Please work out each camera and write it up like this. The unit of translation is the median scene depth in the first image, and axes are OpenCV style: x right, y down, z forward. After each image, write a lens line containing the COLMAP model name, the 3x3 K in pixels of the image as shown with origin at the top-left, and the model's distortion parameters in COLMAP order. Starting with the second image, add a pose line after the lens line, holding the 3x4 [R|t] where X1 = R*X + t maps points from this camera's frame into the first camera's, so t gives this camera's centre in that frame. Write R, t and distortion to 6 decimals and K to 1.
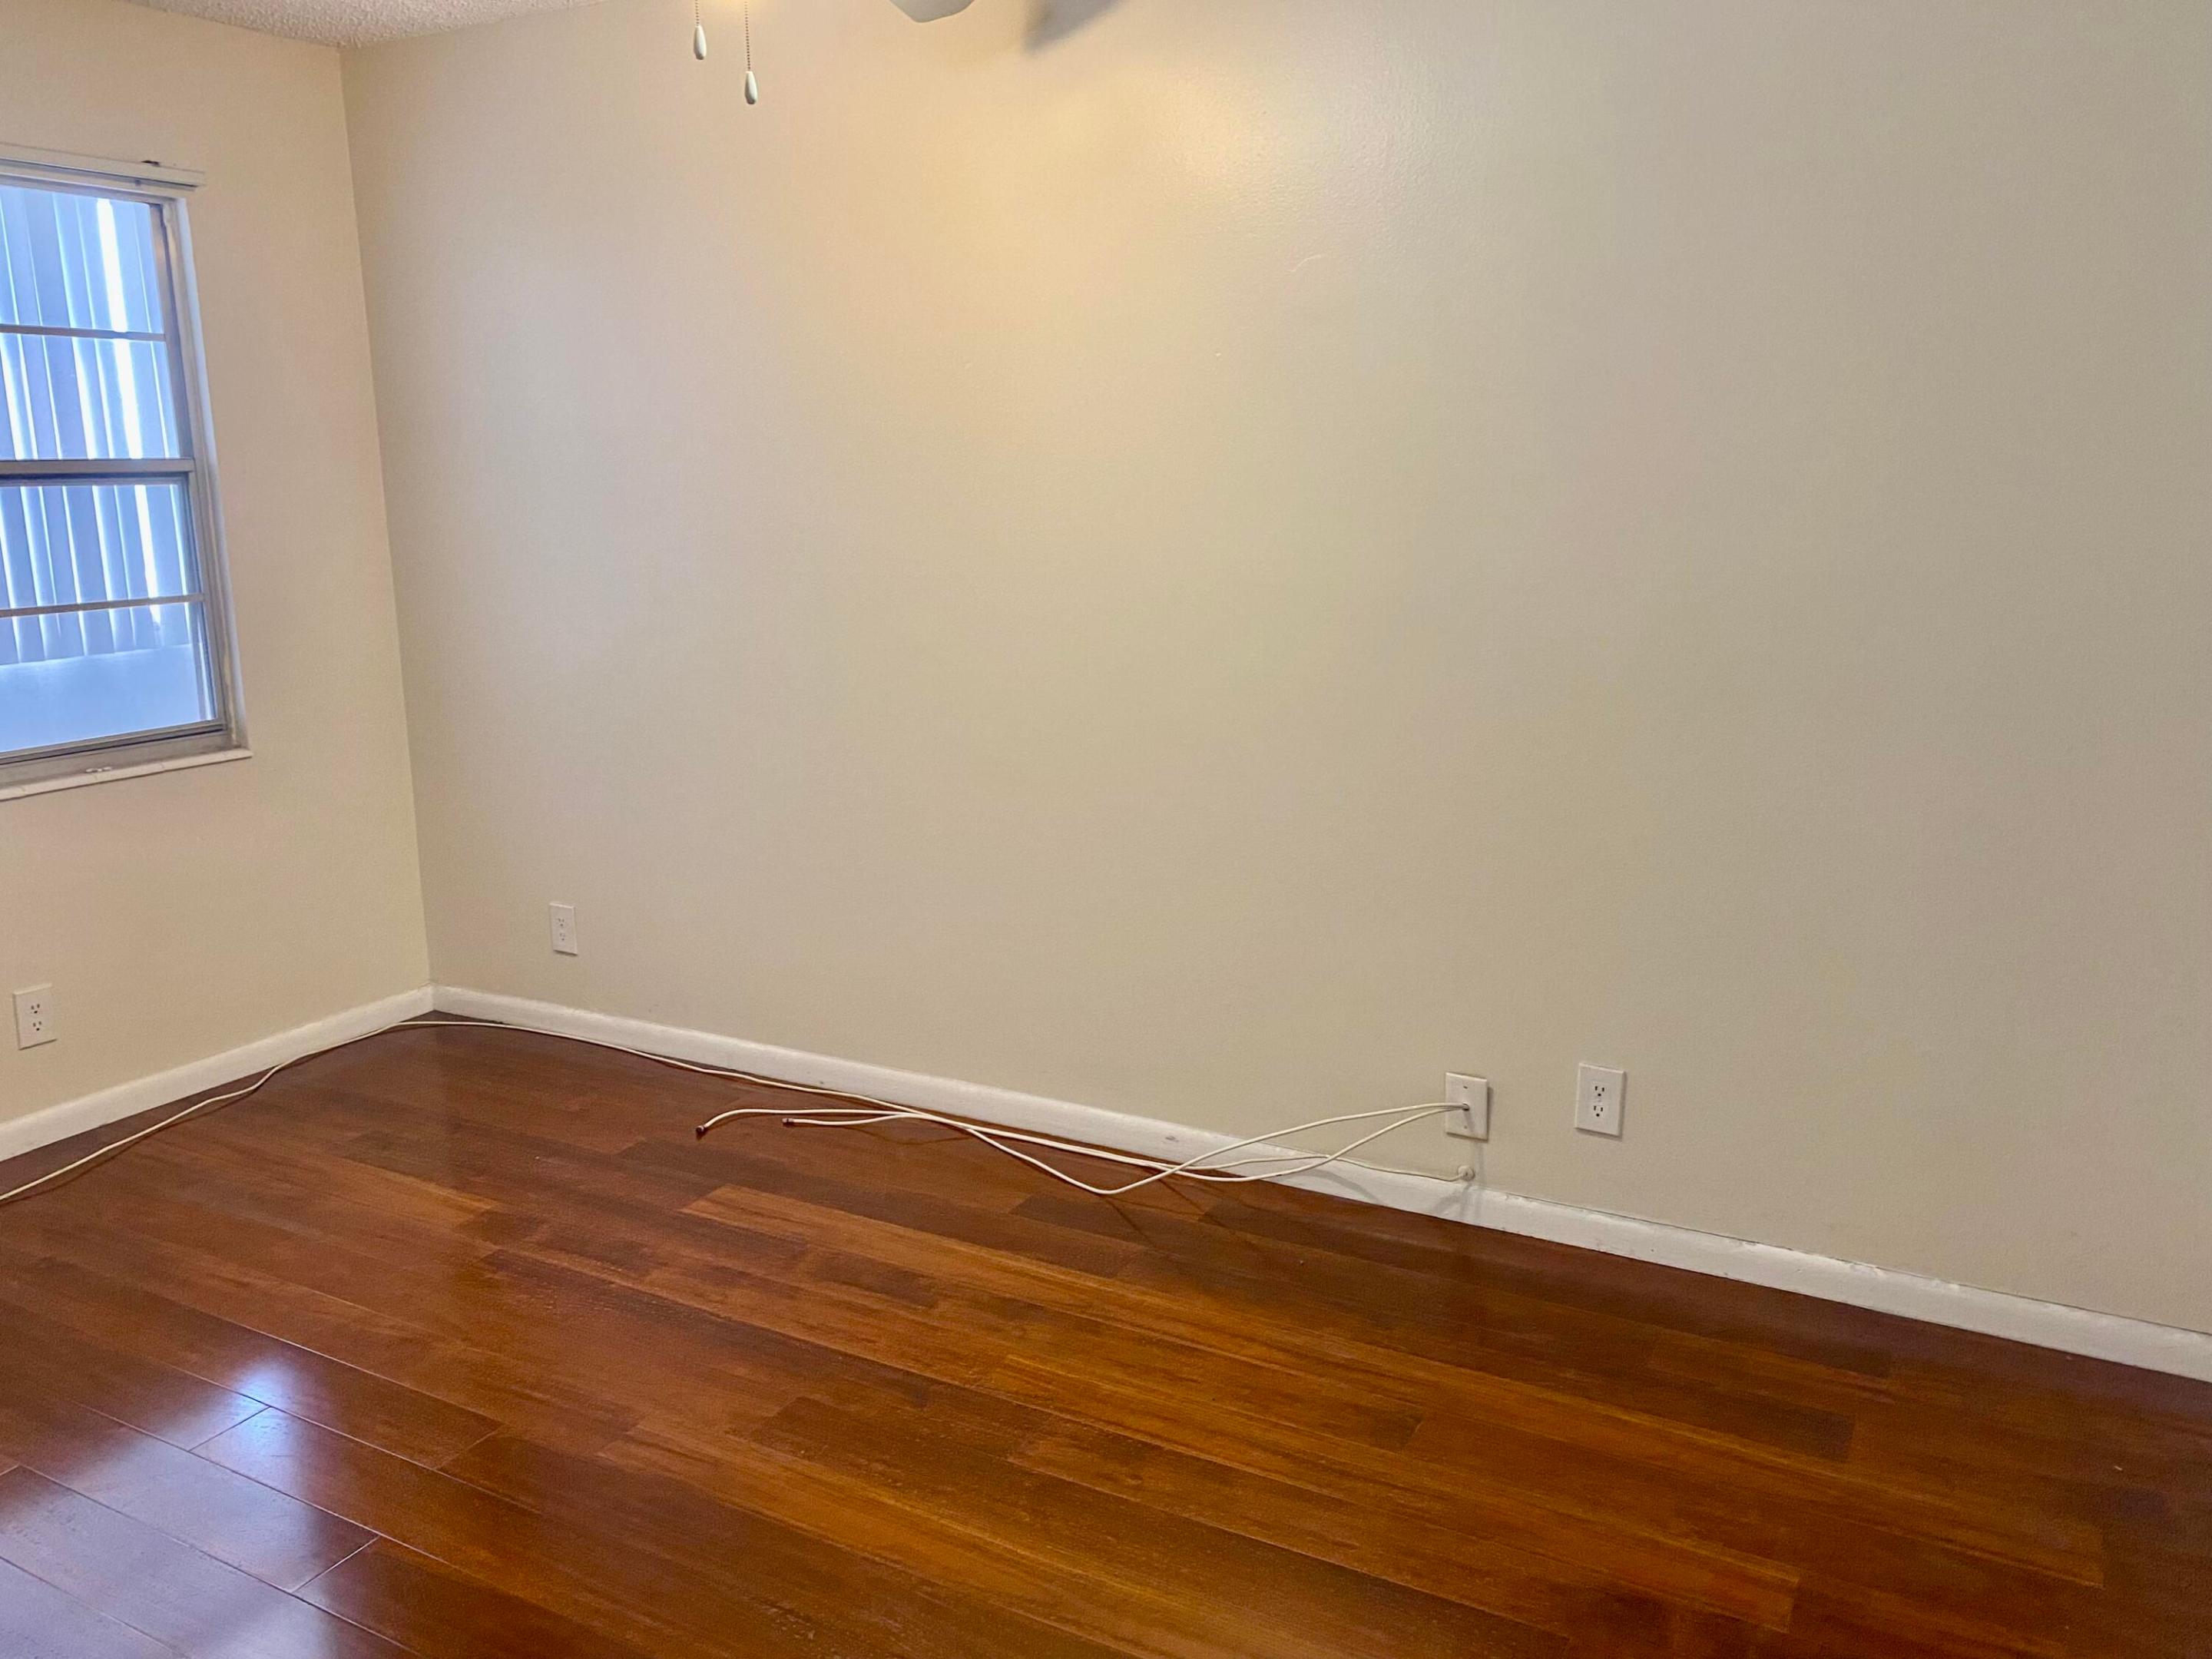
lens RADIAL K [[1698.3, 0, 1092.9], [0, 1698.3, 830.6], [0, 0, 1]] dist [0.015629, -0.012879]
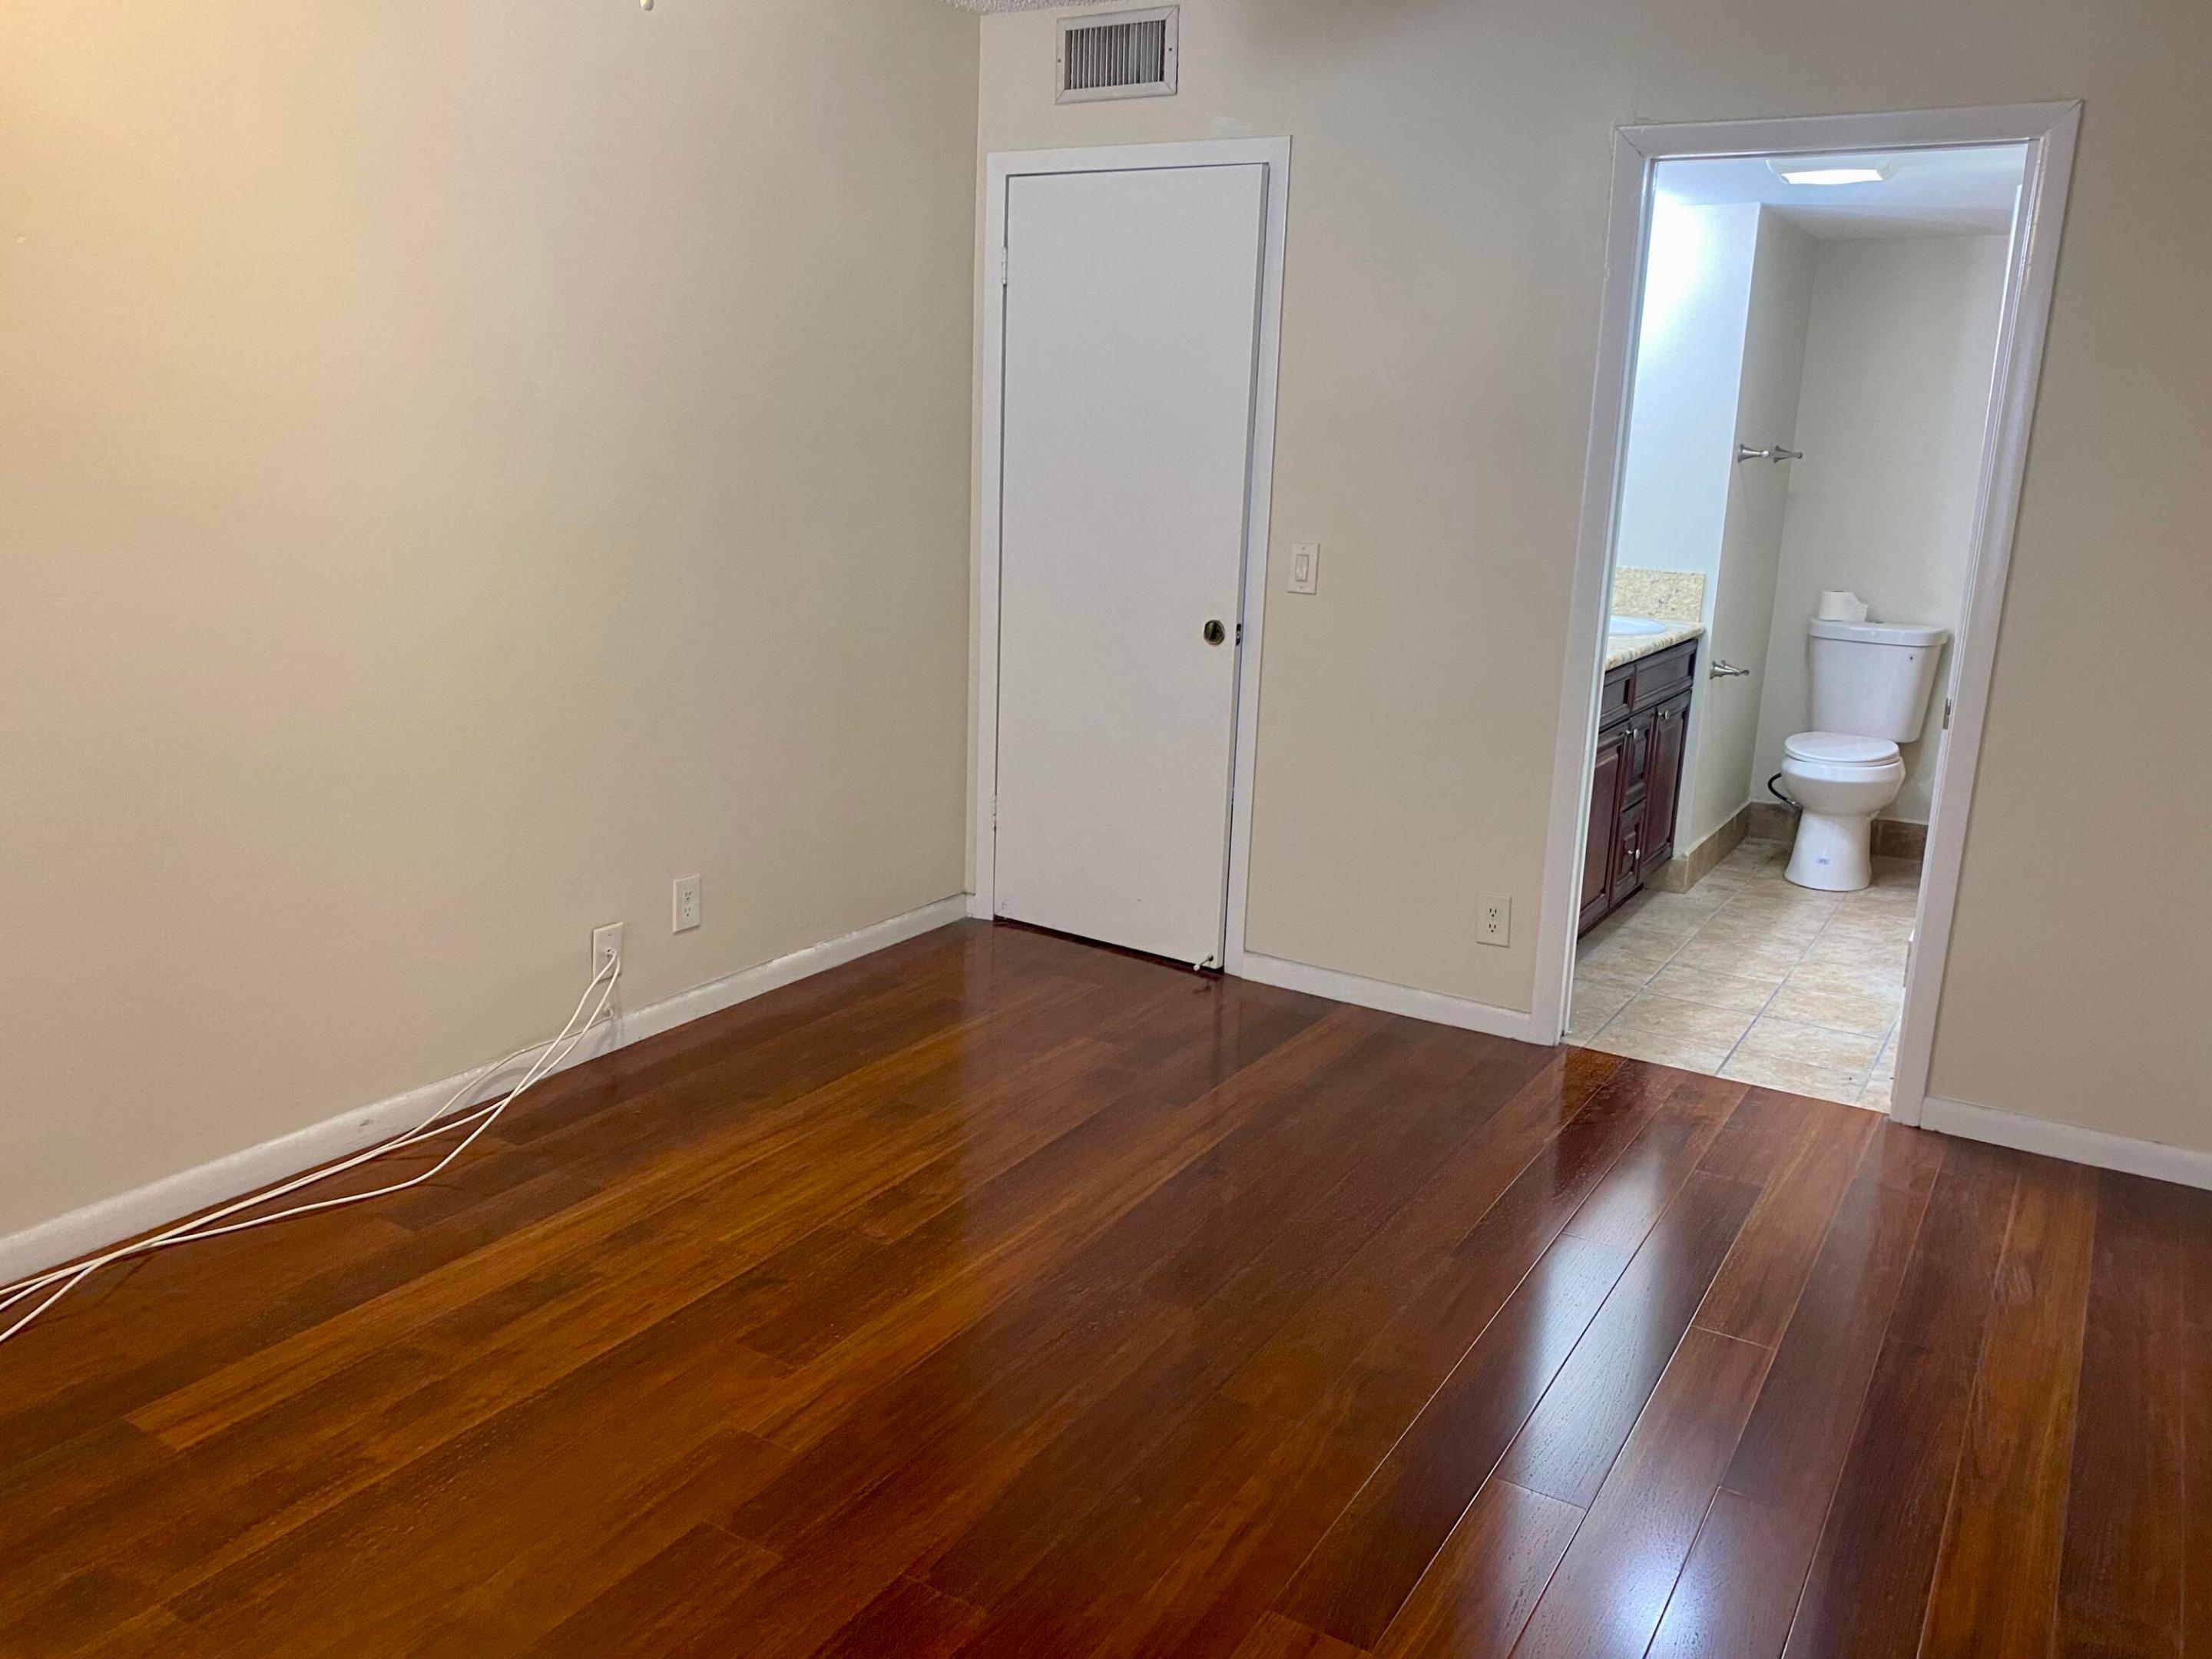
lens RADIAL K [[1698.3, 0, 1091.4], [0, 1698.3, 827.1], [0, 0, 1]] dist [0.015629, -0.012879]
pose [[0.053038, -0.221420, 0.973735, -0.928007], [0.191501, 0.959265, 0.207699, -0.105105], [-0.980058, 0.175455, 0.093280, 0.572783]]
